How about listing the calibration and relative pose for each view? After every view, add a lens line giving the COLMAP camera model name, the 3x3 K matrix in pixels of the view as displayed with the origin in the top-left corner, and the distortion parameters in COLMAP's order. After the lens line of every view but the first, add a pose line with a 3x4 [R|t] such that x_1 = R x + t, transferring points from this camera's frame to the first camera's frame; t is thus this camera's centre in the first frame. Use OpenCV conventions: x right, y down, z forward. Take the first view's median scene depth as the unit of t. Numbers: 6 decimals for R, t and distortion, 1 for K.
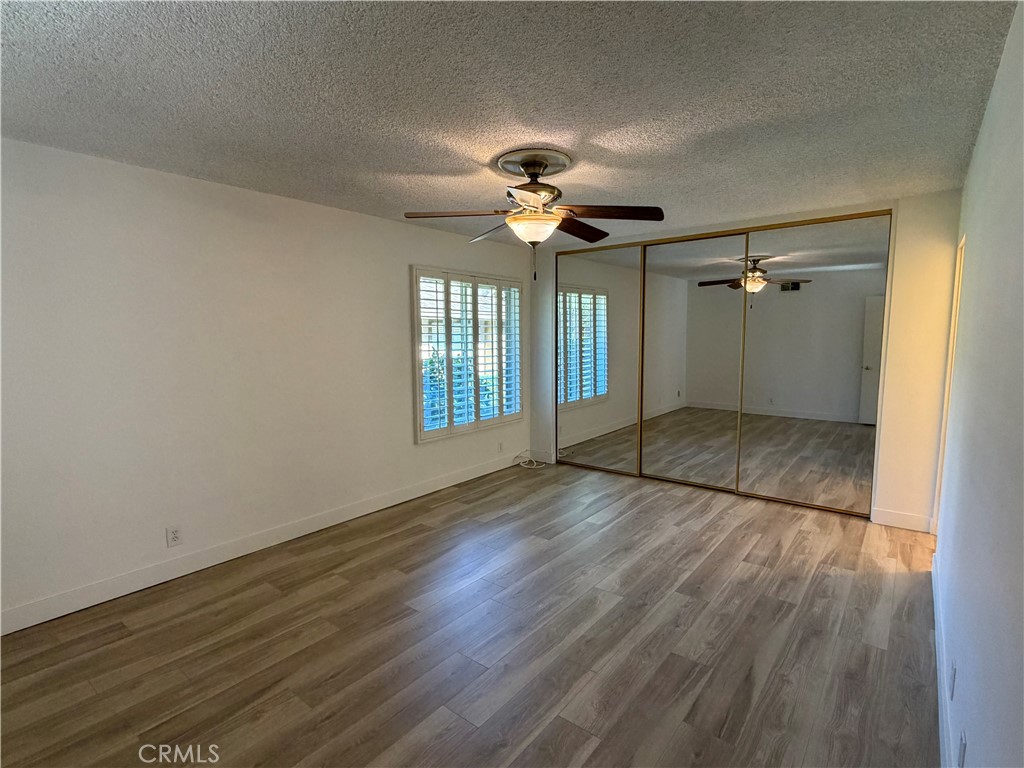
lens RADIAL K [[511.5, 0, 514.1], [0, 511.5, 381.7], [0, 0, 1]] dist [-0.005849, -0.000349]
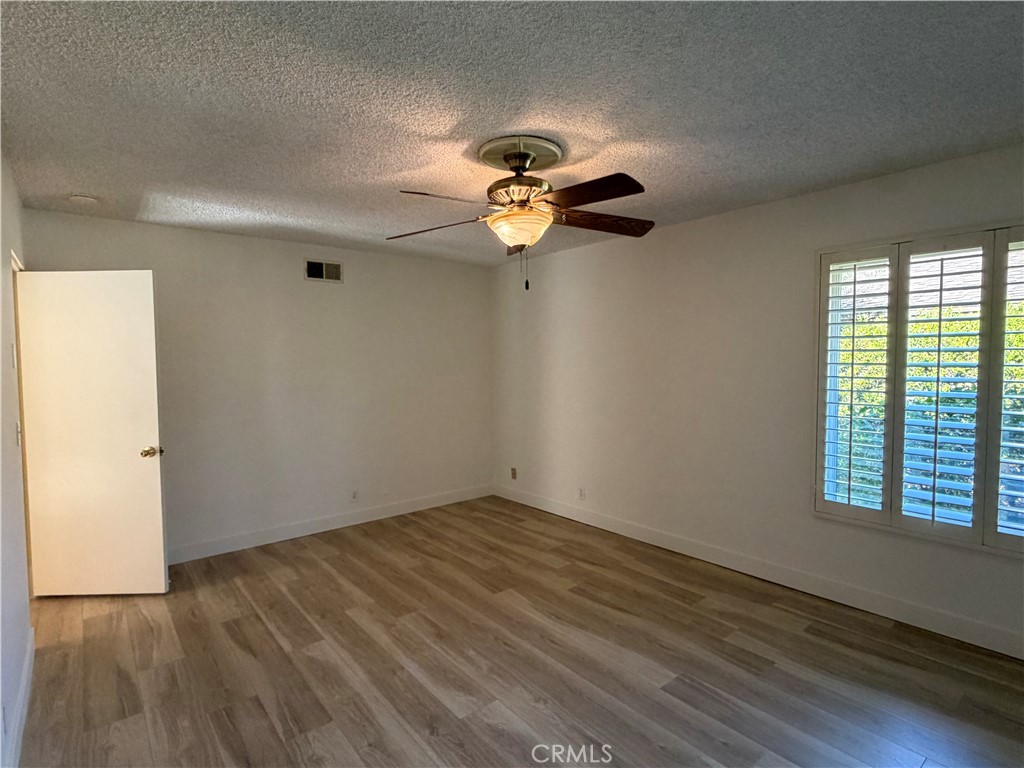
lens RADIAL K [[545.8, 0, 519.5], [0, 545.8, 384.1], [0, 0, 1]] dist [0.003905, -0.000557]
pose [[-0.222428, 0.052375, -0.973541, 0.971302], [-0.079615, 0.994245, 0.071679, -0.115513], [0.971693, 0.093452, -0.216978, 1.267992]]
